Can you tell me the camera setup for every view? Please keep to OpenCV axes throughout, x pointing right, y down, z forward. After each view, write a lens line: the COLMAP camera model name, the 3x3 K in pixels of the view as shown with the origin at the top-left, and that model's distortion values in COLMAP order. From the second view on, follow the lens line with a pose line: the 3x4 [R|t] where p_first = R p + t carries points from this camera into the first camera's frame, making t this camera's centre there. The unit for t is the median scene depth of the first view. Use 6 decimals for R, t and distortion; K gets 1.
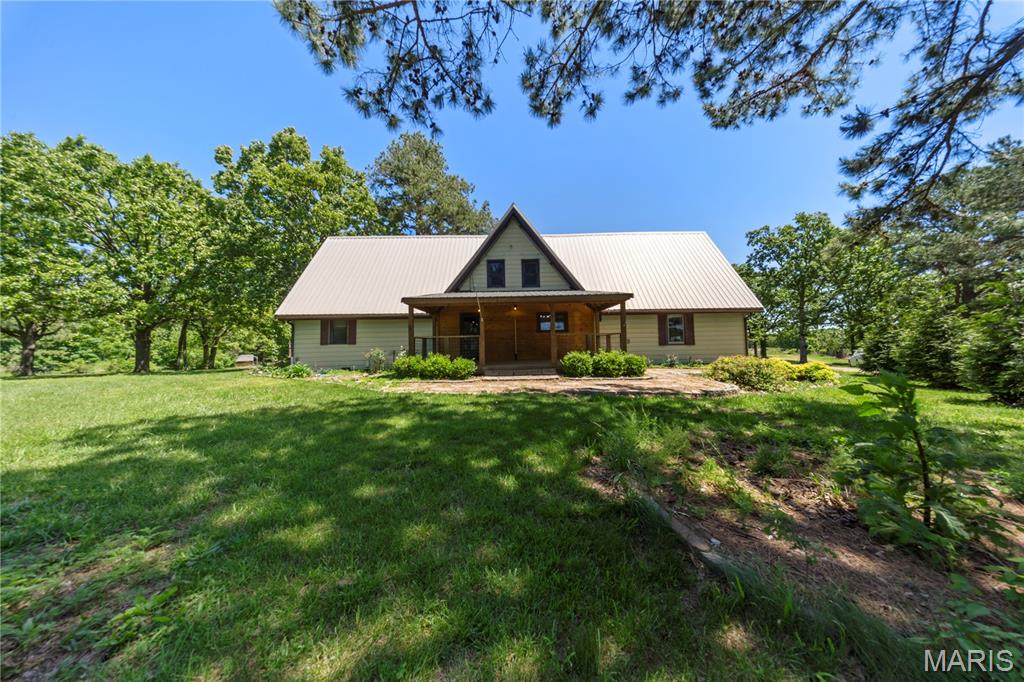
lens RADIAL K [[295.0, 0, 512.1], [0, 295.0, 335.2], [0, 0, 1]] dist [-0.000364, -0.000044]
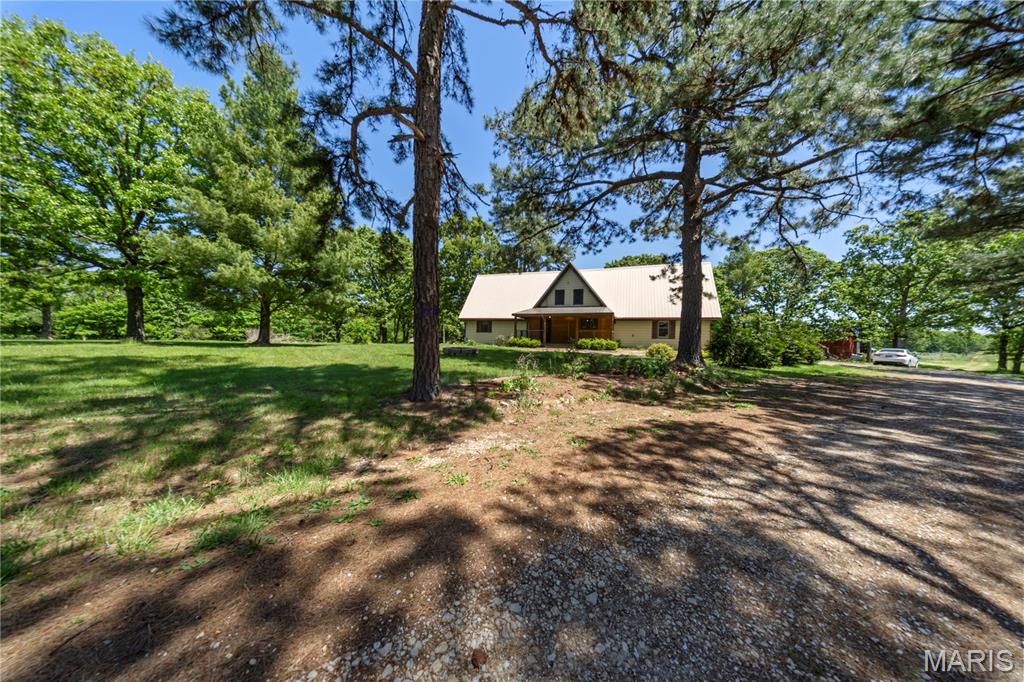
lens RADIAL K [[295.0, 0, 512.1], [0, 295.0, 335.2], [0, 0, 1]] dist [-0.000364, -0.000044]
pose [[0.933193, 0.033296, -0.357830, 0.364722], [-0.023710, 0.999234, 0.031144, -0.020004], [0.358592, -0.020579, 0.933267, -0.926005]]
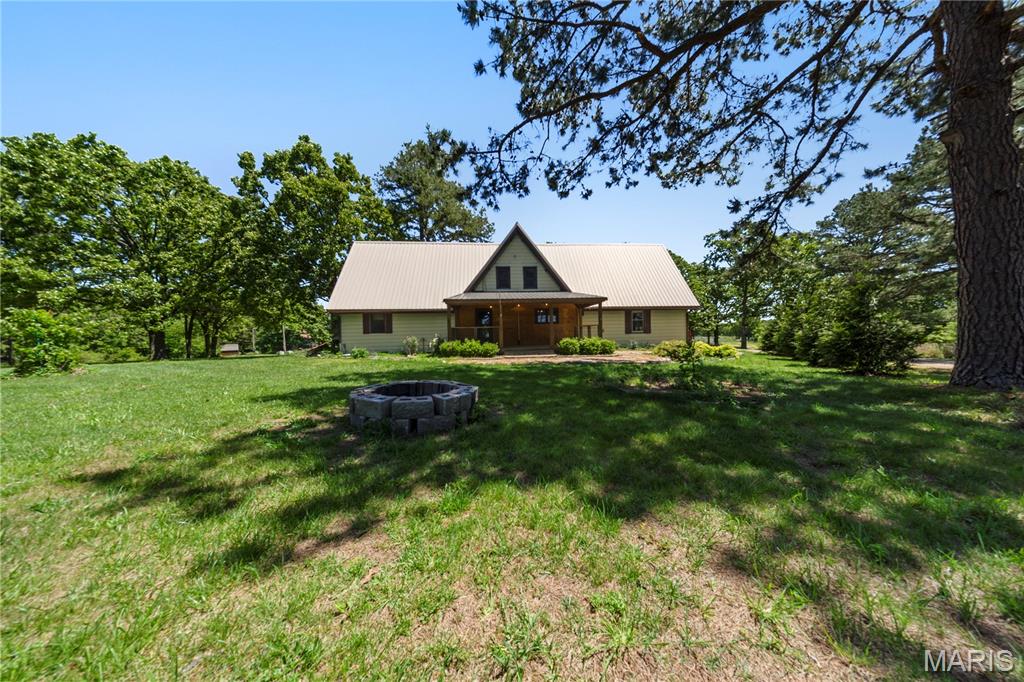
lens RADIAL K [[290.4, 0, 512.0], [0, 290.4, 341.0], [0, 0, 1]] dist [-0.000314, -0.000007]
pose [[0.997080, -0.003351, 0.076294, -0.119865], [-0.000982, 0.998391, 0.056690, -0.006770], [-0.076361, -0.056600, 0.995472, -0.285373]]
